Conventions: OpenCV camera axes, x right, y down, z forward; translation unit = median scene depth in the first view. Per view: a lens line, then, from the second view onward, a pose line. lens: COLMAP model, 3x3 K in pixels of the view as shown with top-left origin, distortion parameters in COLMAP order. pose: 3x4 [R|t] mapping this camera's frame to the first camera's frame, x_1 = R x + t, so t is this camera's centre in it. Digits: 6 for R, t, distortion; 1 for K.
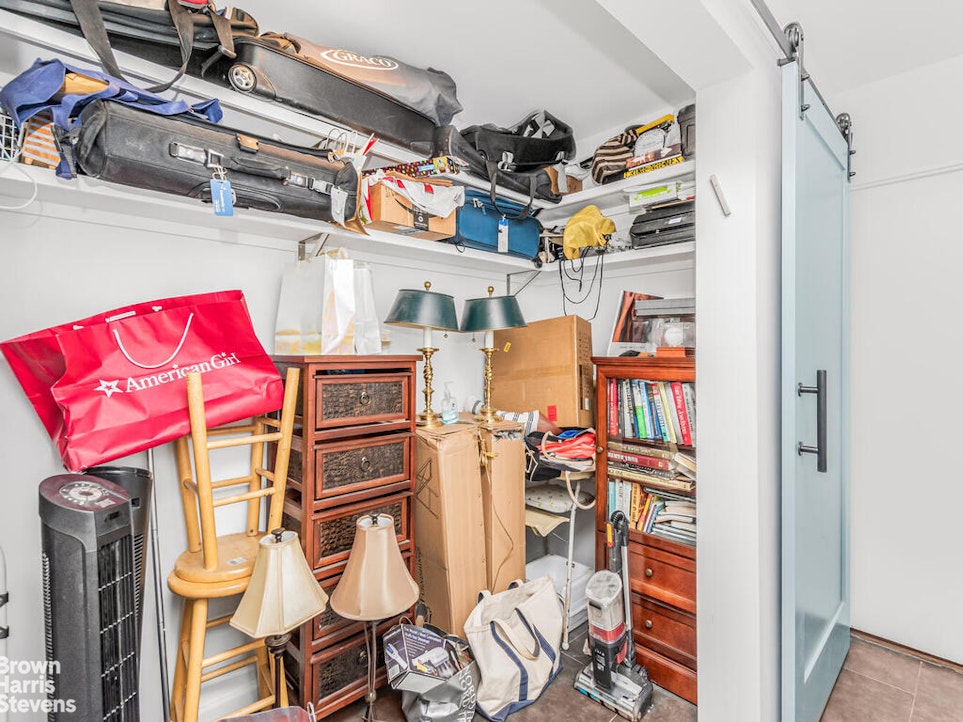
lens RADIAL K [[479.0, 0, 482.2], [0, 479.0, 364.9], [0, 0, 1]] dist [0.001814, -0.000572]
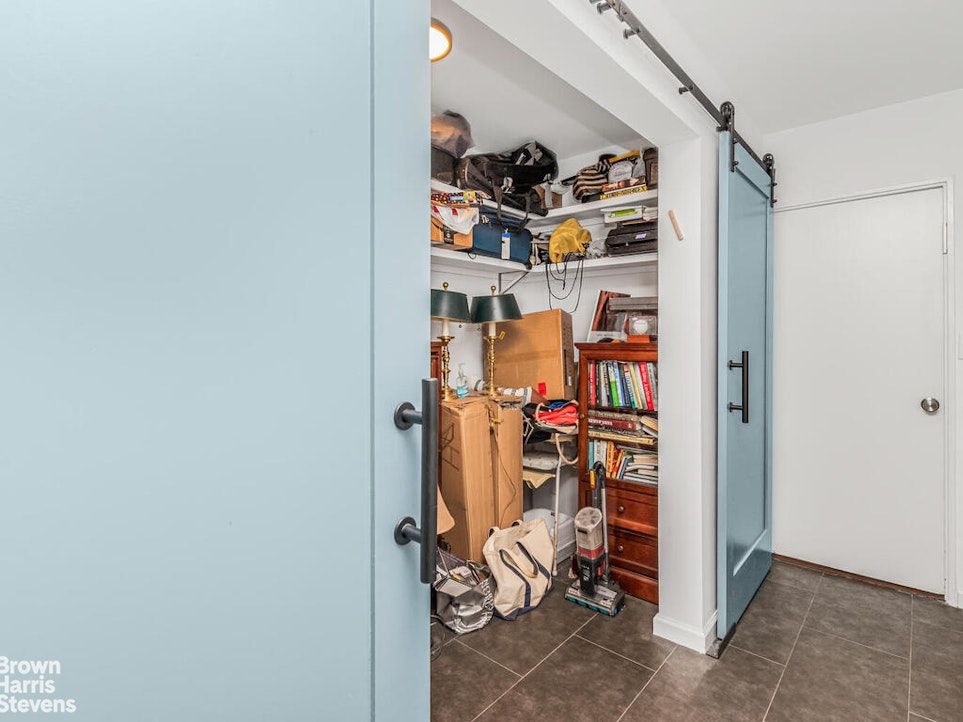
lens RADIAL K [[481.2, 0, 468.7], [0, 481.2, 361.6], [0, 0, 1]] dist [-0.000061, -0.000453]
pose [[0.998331, -0.005768, 0.057467, -0.130437], [0.004816, 0.999849, 0.016689, 0.010537], [-0.057554, -0.016384, 0.998208, -0.257083]]
